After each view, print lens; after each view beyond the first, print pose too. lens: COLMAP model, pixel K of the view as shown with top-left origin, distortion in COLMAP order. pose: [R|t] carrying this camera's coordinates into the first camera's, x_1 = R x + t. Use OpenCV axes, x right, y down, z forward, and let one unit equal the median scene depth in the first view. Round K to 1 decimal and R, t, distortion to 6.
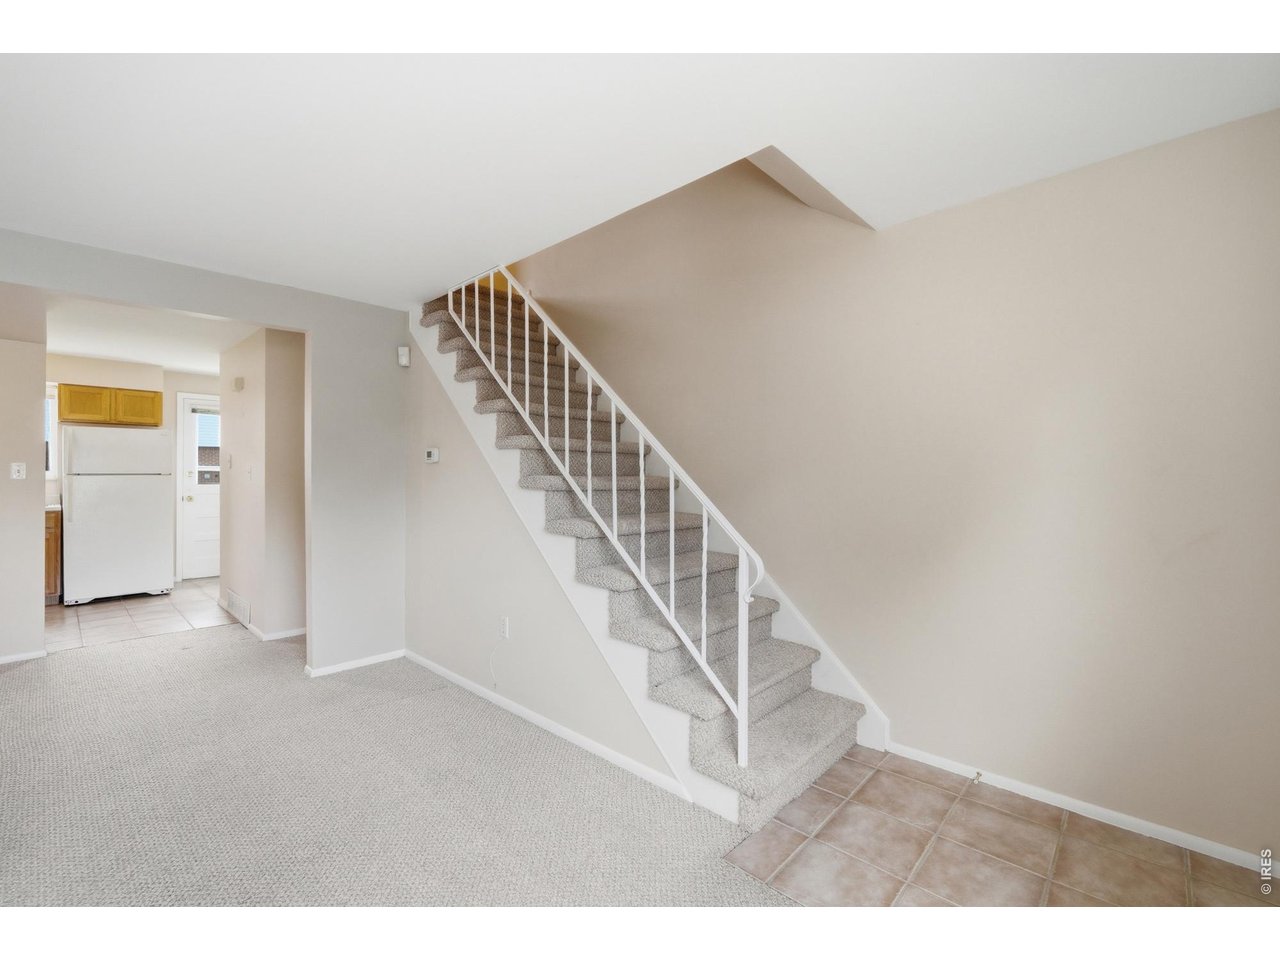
lens RADIAL K [[560.8, 0, 640.0], [0, 560.8, 480.0], [0, 0, 1]] dist [-0.001610, -0.000165]
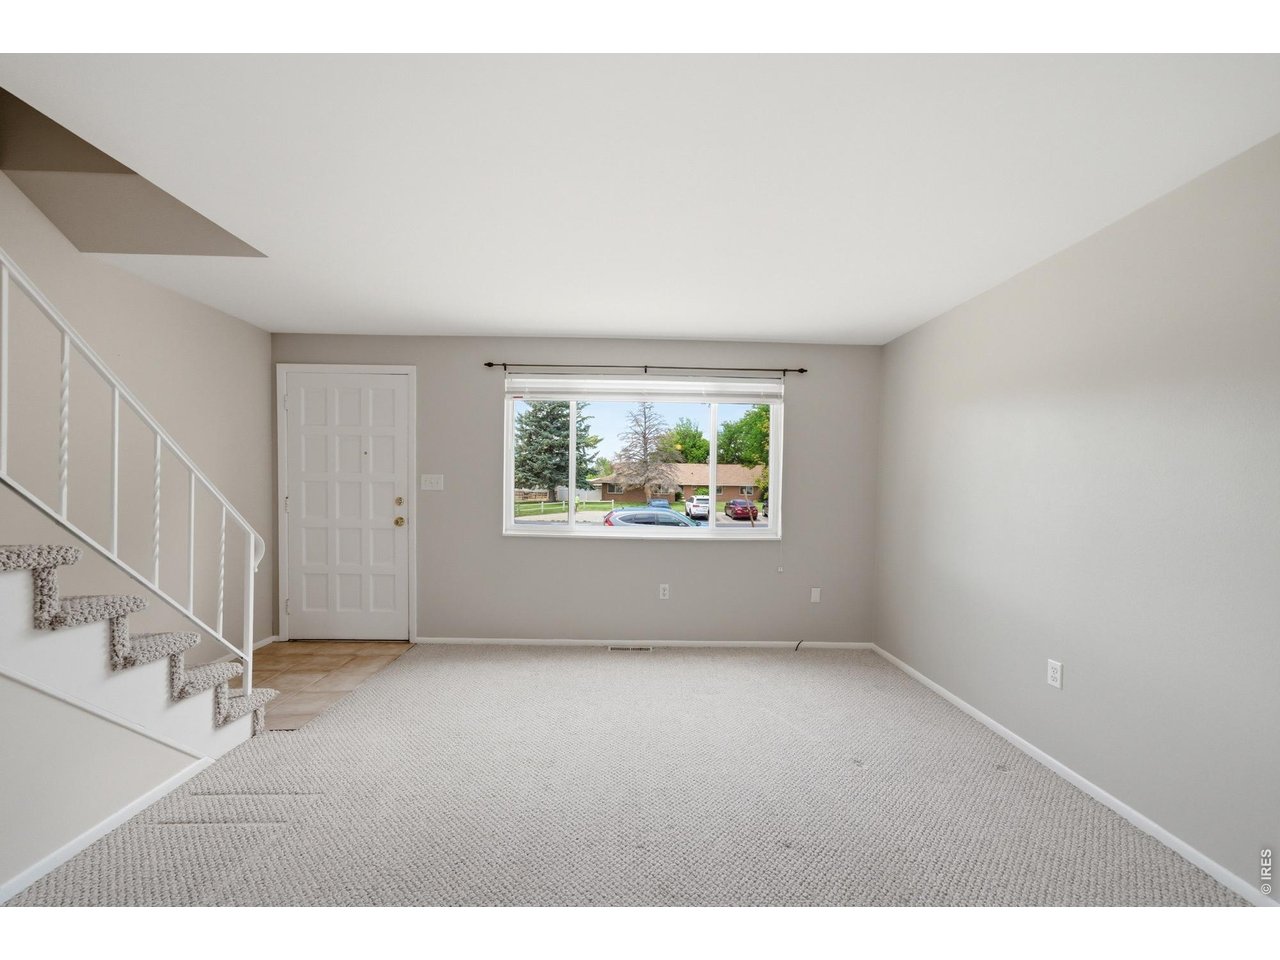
lens RADIAL K [[510.0, 0, 636.8], [0, 510.0, 501.2], [0, 0, 1]] dist [-0.000546, 0.019682]
pose [[-0.697412, -0.025283, 0.716225, -0.909324], [-0.003196, 0.999477, 0.032171, 0.001221], [-0.716664, 0.020148, -0.697128, 0.794001]]
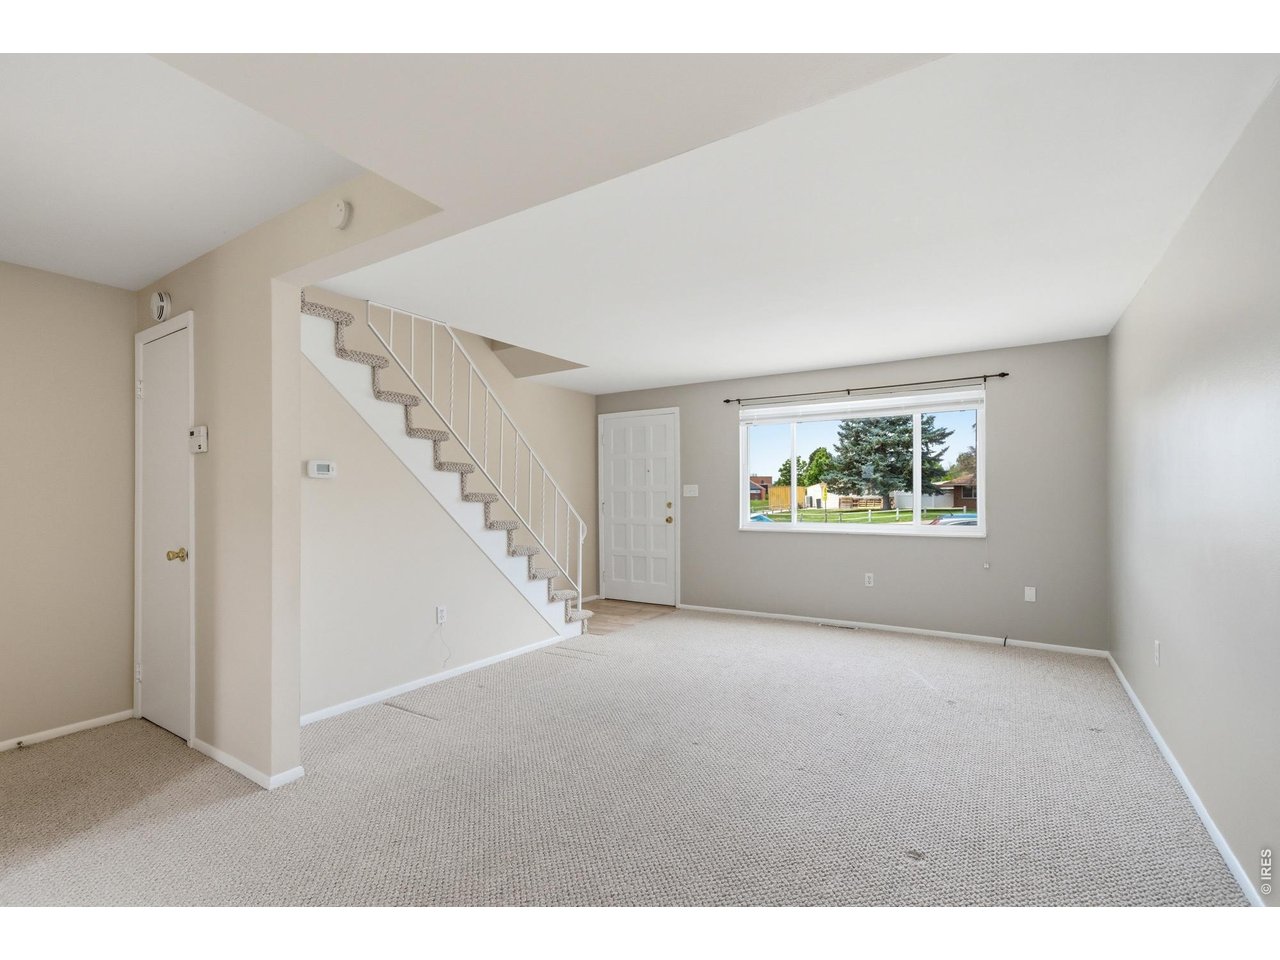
lens RADIAL K [[584.0, 0, 640.2], [0, 584.0, 496.4], [0, 0, 1]] dist [-0.002077, -0.000114]
pose [[-0.183917, -0.002428, 0.982939, -1.598543], [0.015294, 0.999869, 0.005331, 0.001578], [-0.982823, 0.016014, -0.183856, 0.805226]]
